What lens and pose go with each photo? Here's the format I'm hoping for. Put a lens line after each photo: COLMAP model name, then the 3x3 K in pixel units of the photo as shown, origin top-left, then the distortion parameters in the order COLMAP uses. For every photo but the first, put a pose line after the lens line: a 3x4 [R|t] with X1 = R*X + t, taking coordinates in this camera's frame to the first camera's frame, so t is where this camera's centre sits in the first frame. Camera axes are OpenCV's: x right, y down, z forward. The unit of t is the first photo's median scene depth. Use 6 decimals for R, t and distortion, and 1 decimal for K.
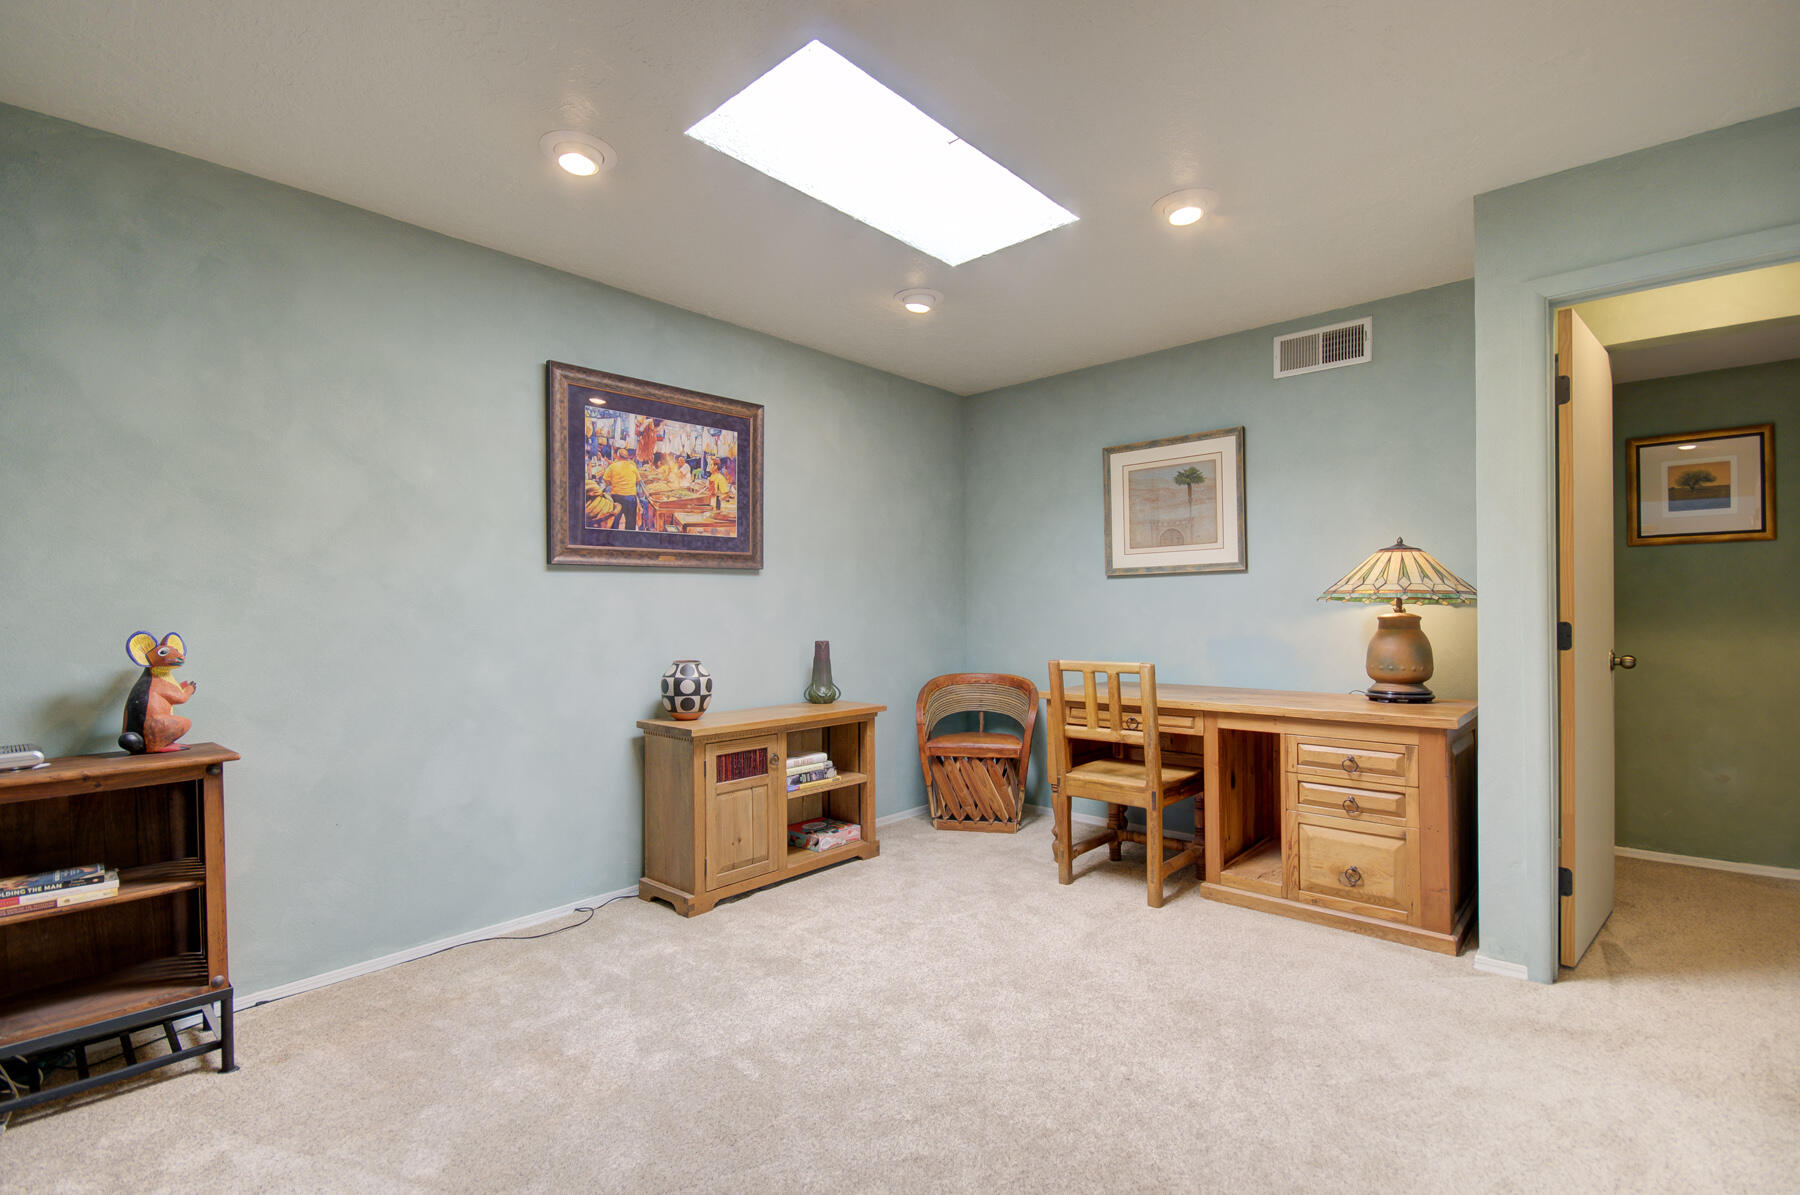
lens RADIAL K [[812.5, 0, 903.0], [0, 812.5, 613.6], [0, 0, 1]] dist [-0.001522, -0.000692]
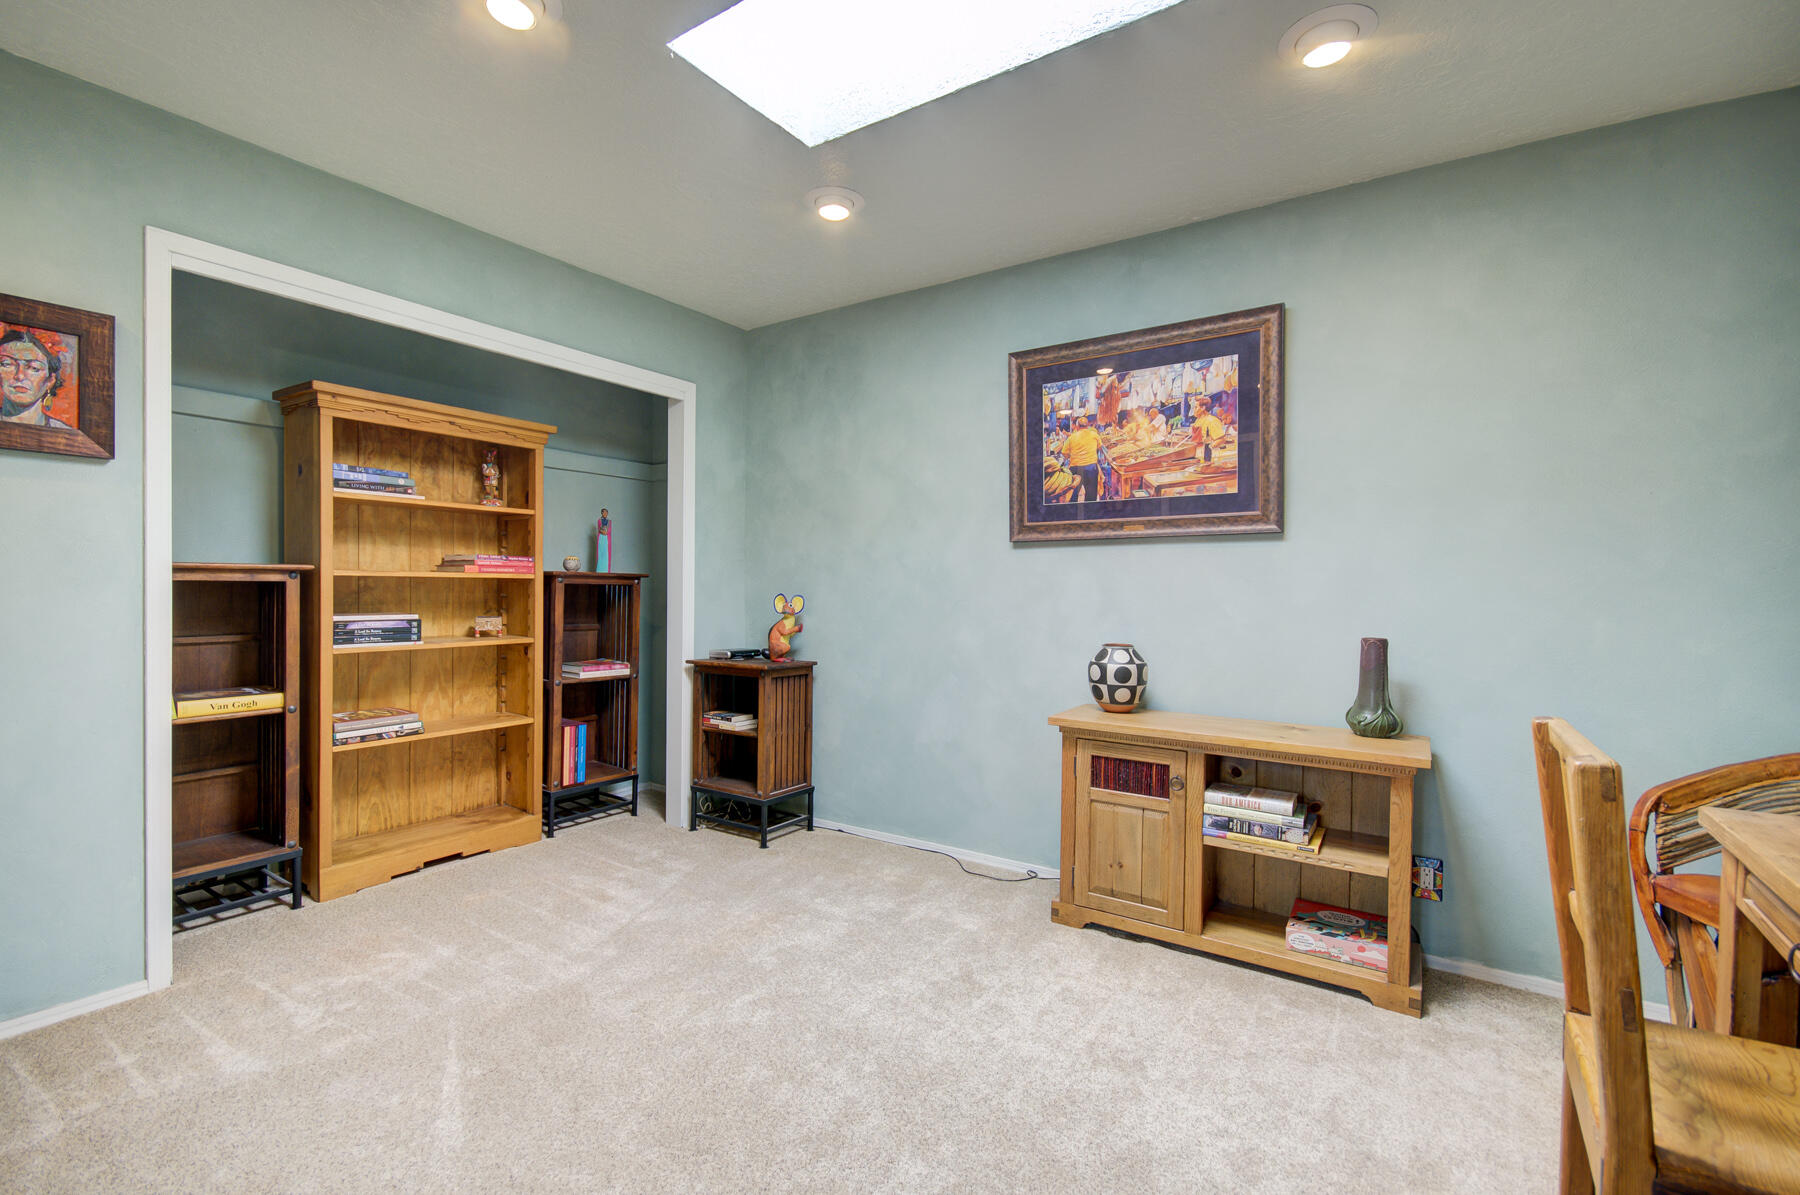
lens RADIAL K [[812.1, 0, 900.0], [0, 812.1, 597.5], [0, 0, 1]] dist [0.014179, -0.000065]
pose [[0.140889, 0.025045, -0.989708, 0.564035], [-0.014260, 0.999628, 0.023266, -0.009523], [0.989923, 0.010835, 0.141194, 0.638636]]
